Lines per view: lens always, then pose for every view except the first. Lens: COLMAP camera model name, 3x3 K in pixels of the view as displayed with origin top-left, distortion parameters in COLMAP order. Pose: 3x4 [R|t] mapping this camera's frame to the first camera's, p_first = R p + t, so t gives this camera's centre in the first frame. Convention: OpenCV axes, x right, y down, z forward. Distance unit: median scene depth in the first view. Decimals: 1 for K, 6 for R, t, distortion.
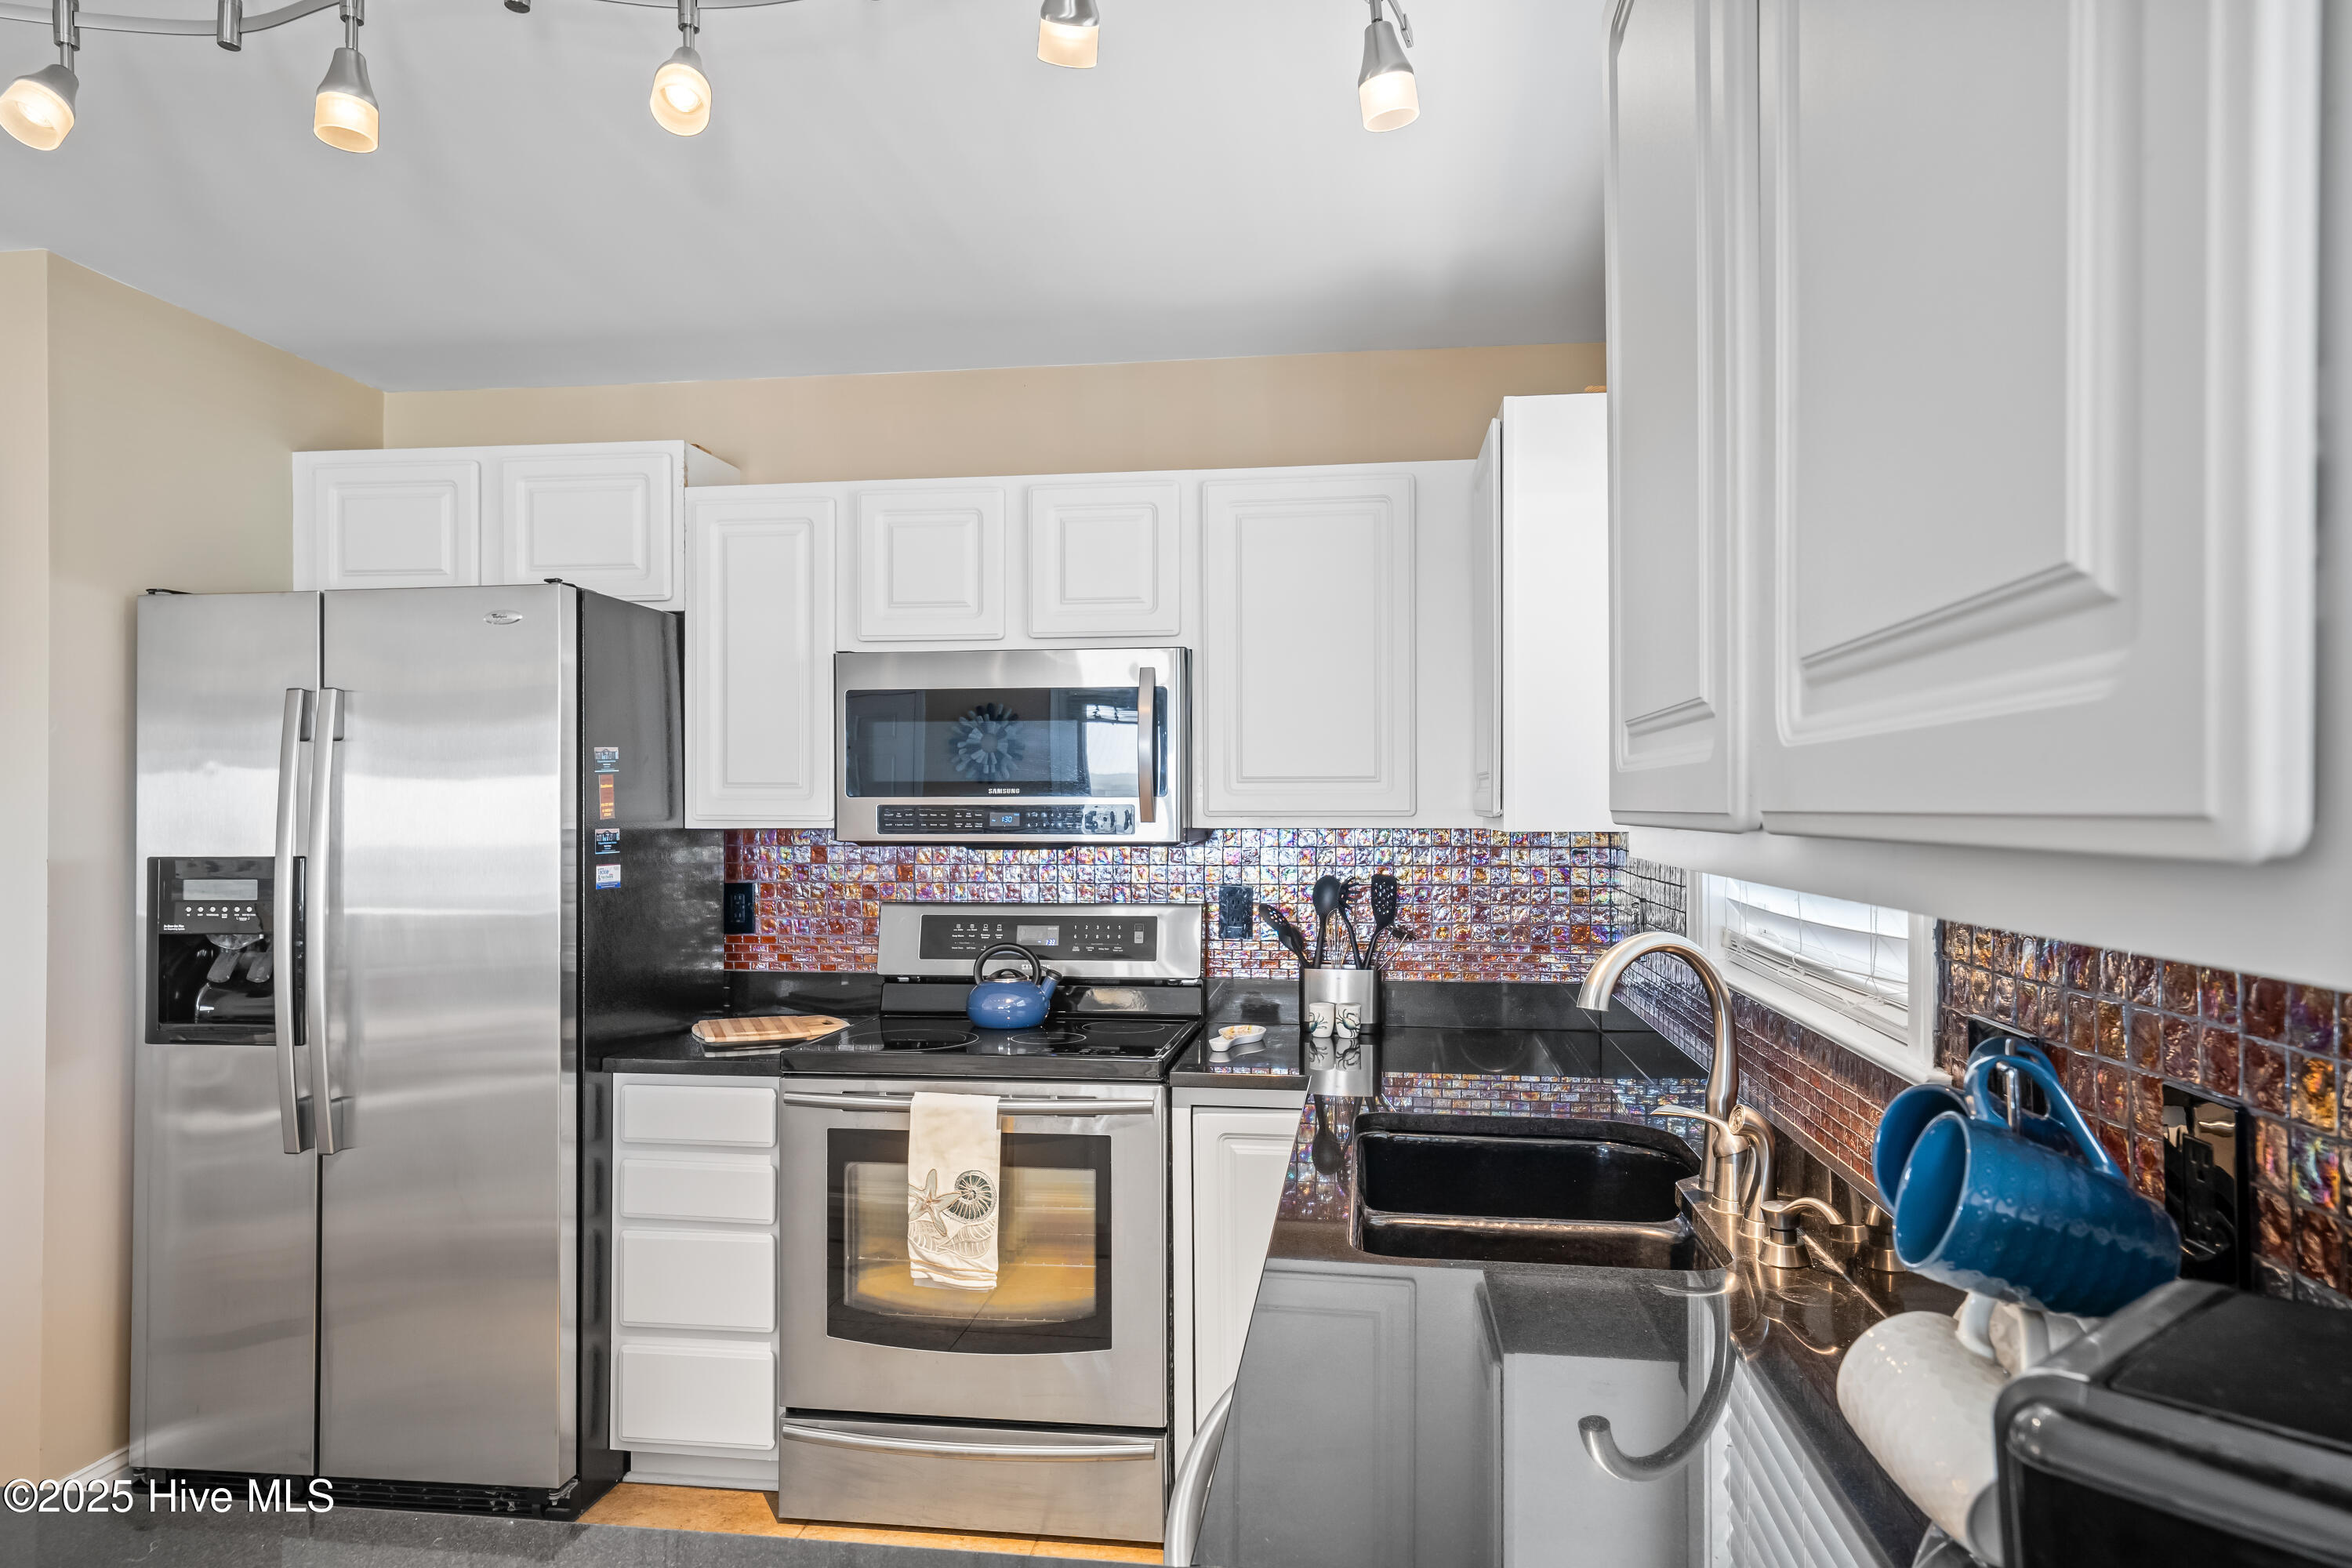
lens RADIAL K [[1448.8, 0, 1170.4], [0, 1448.8, 816.1], [0, 0, 1]] dist [0.033239, 0.001140]
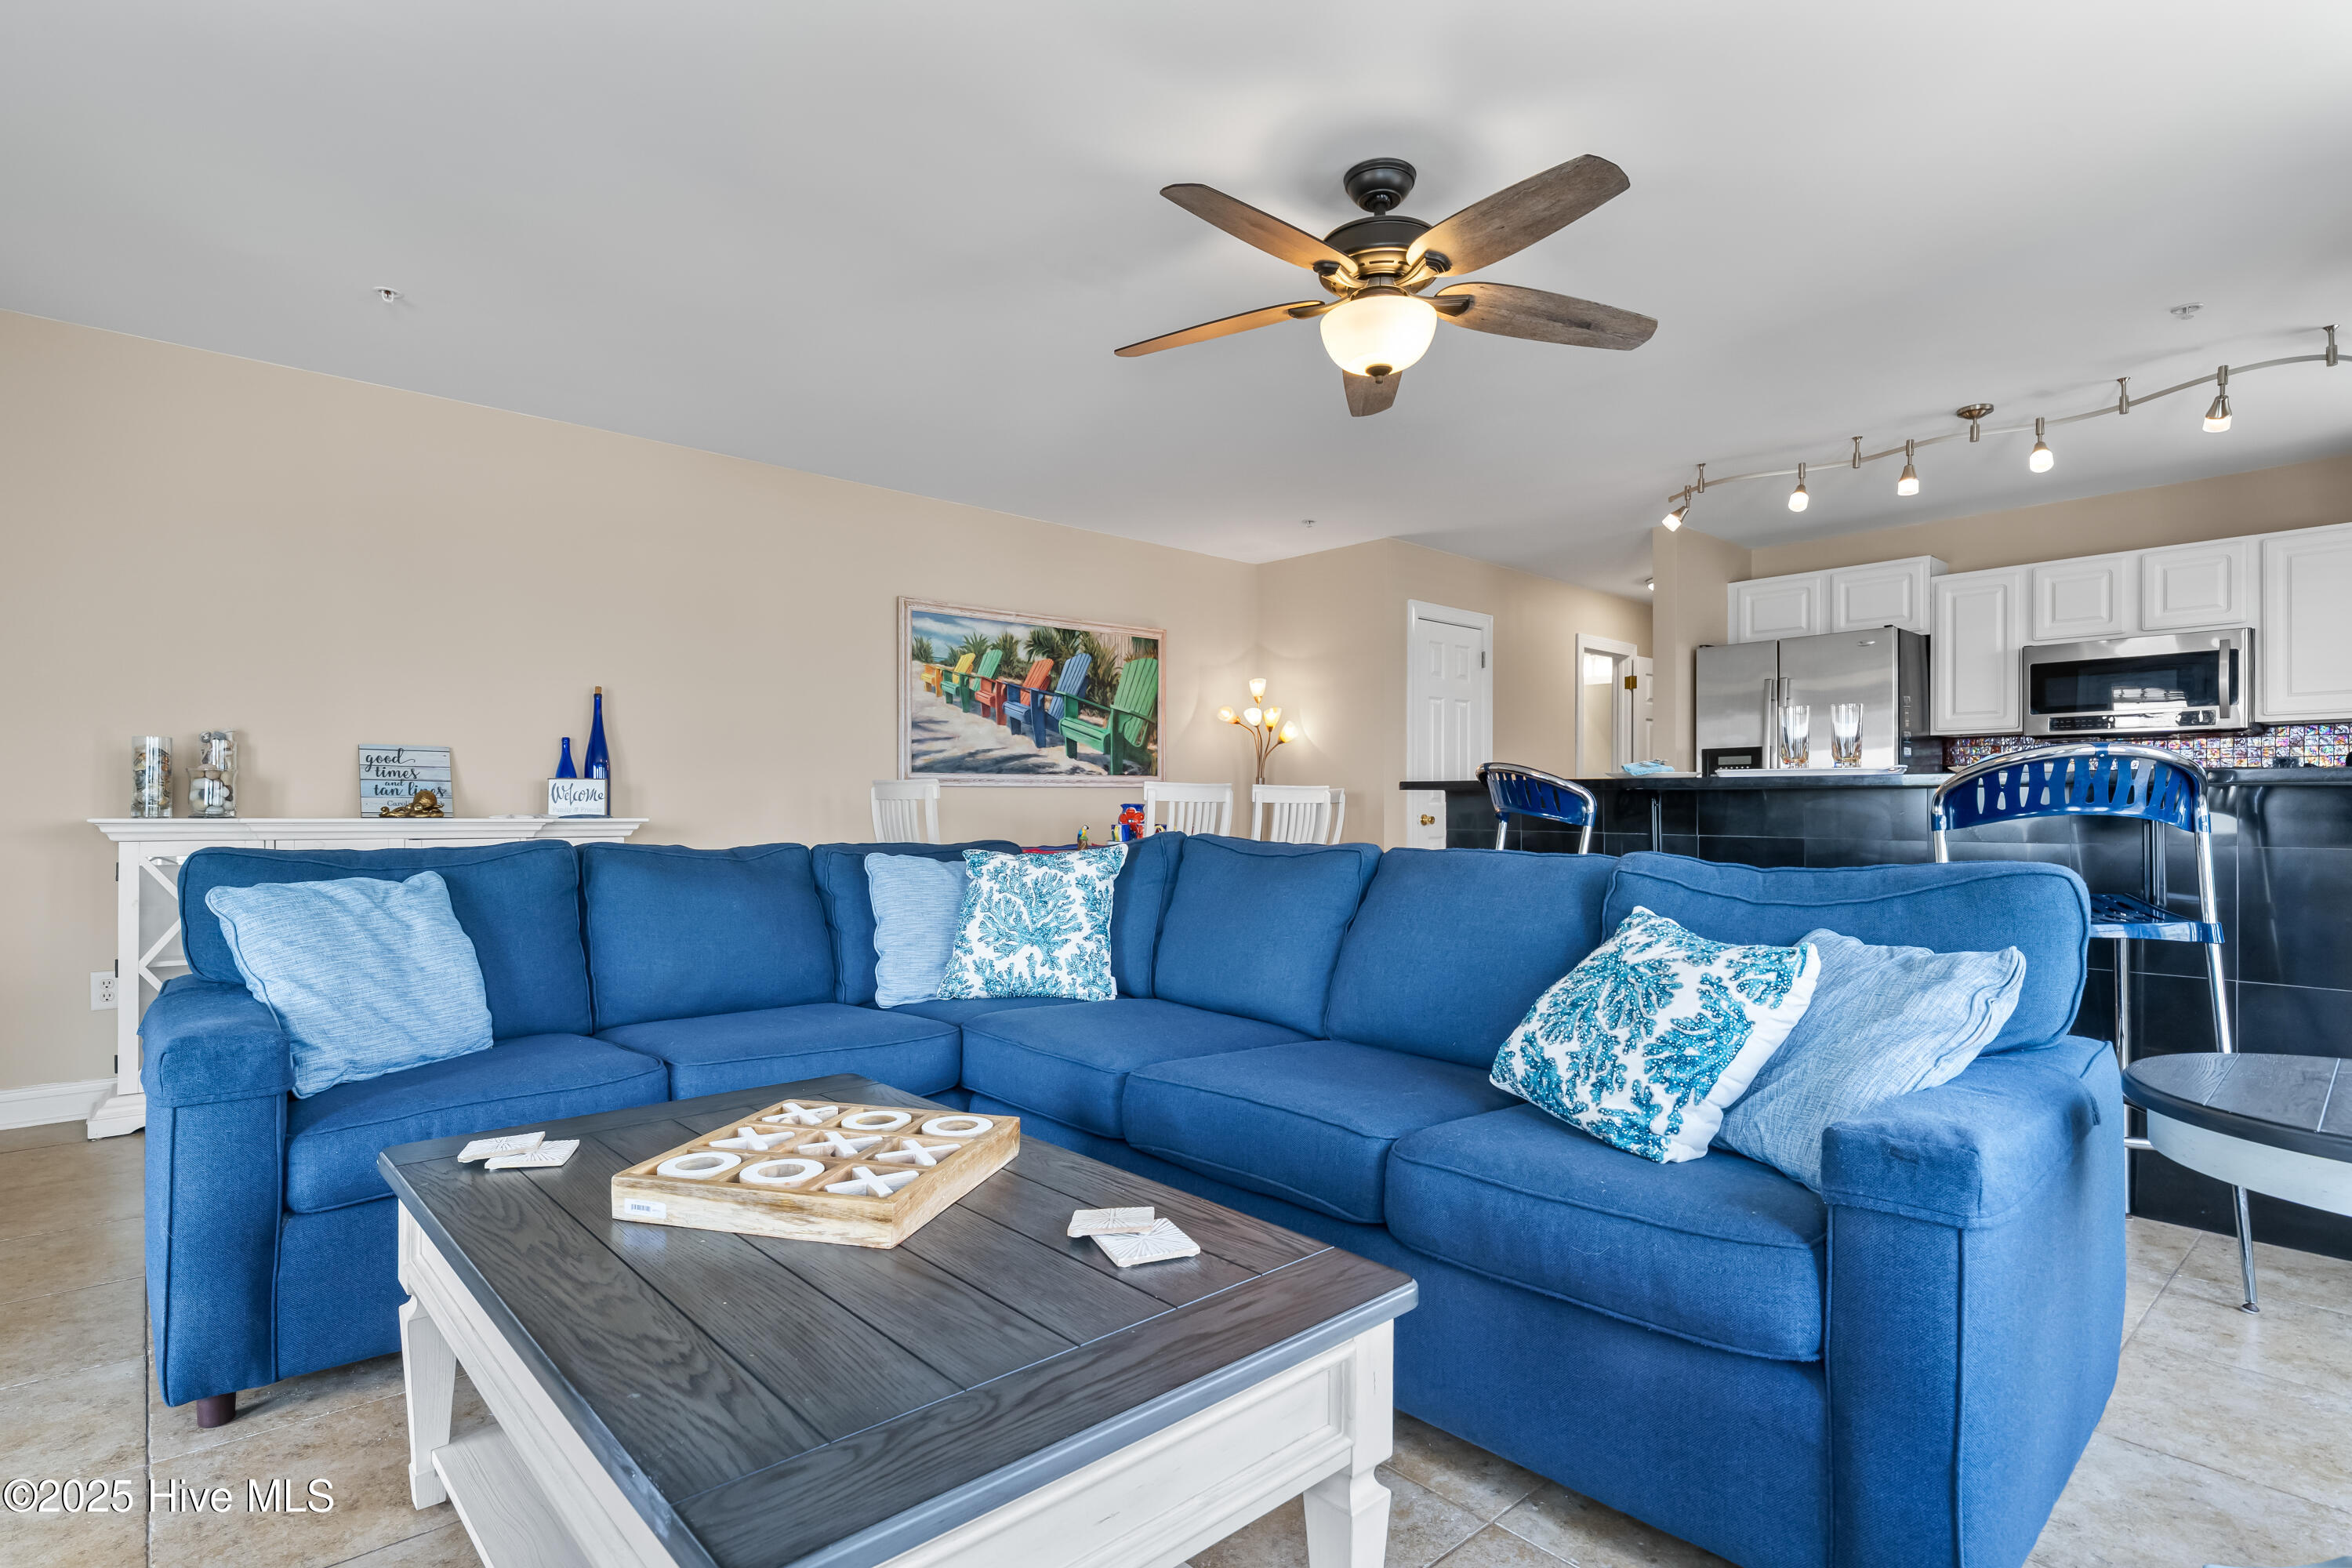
lens RADIAL K [[1158.9, 0, 1171.1], [0, 1158.9, 807.3], [0, 0, 1]] dist [0.003639, -0.000332]
pose [[0.762099, 0.002494, -0.647456, -0.077675], [-0.006393, 0.999973, -0.003673, 0.129097], [0.647429, 0.006938, 0.762094, -1.044410]]
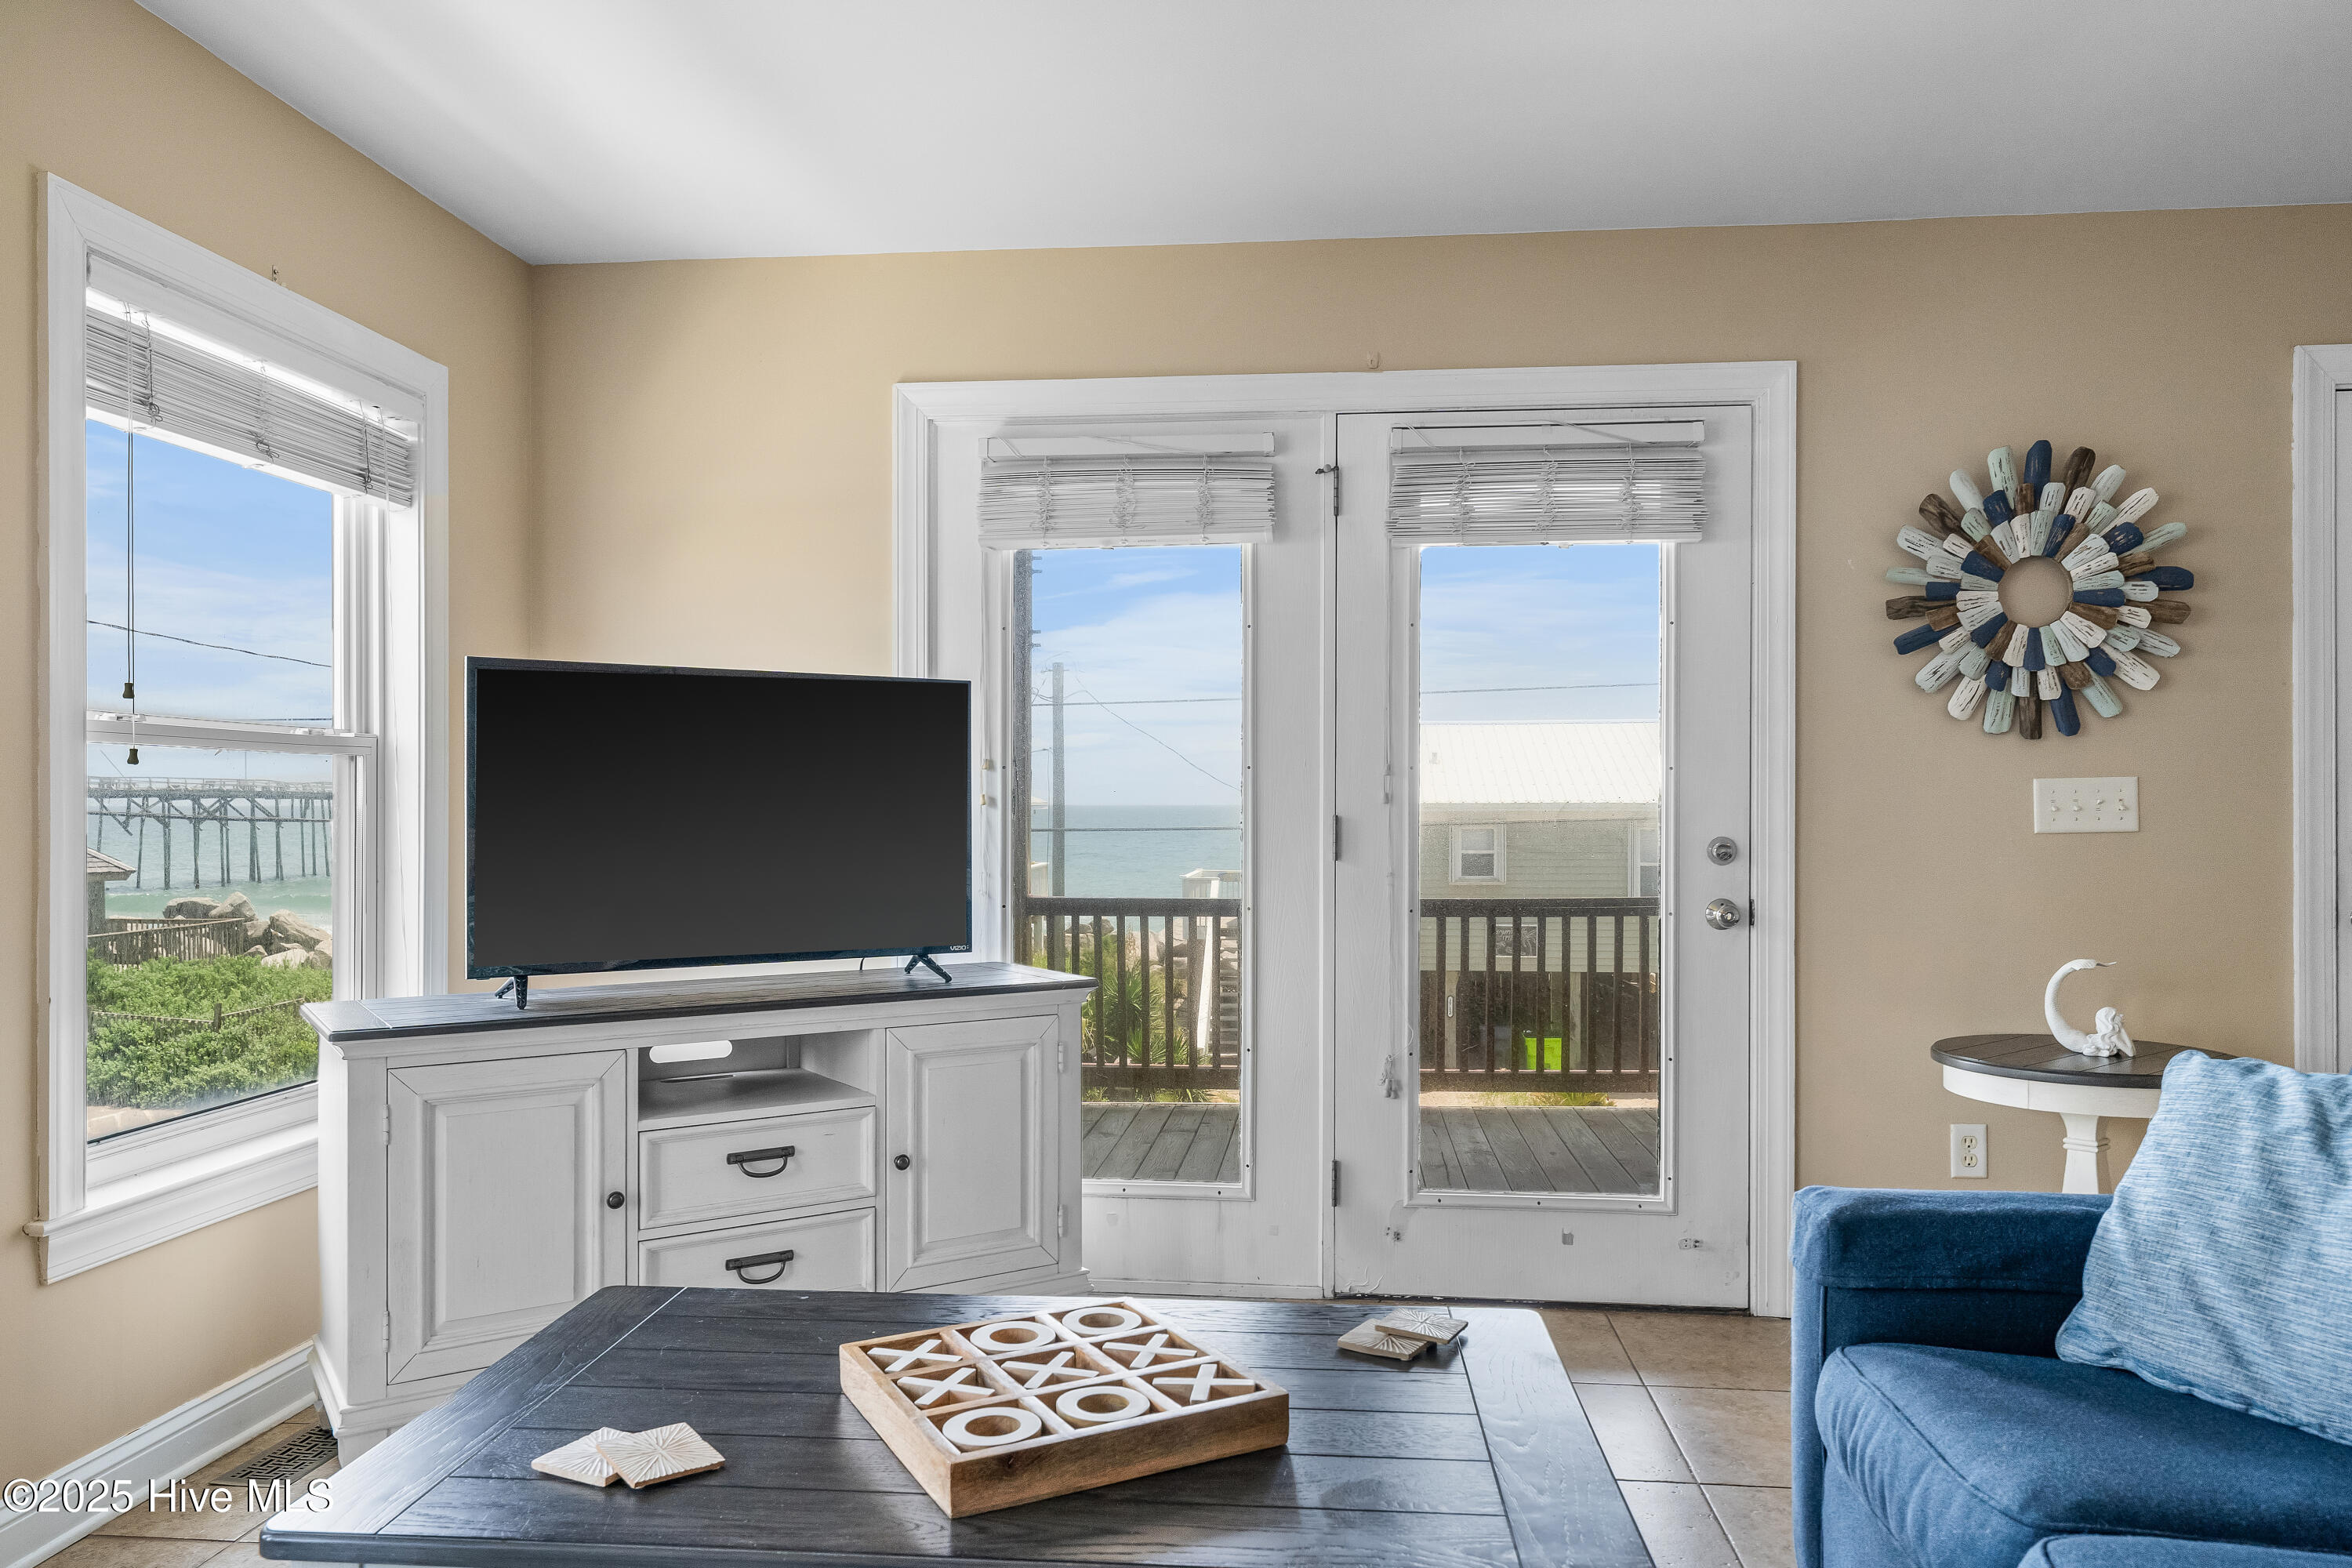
lens RADIAL K [[1580.2, 0, 1165.1], [0, 1580.2, 802.3], [0, 0, 1]] dist [0.005449, 0.000040]
pose [[-0.999470, -0.000278, -0.032563, -0.475650], [-0.000344, 0.999998, 0.002025, 0.075841], [0.032562, 0.002035, -0.999468, -0.291807]]
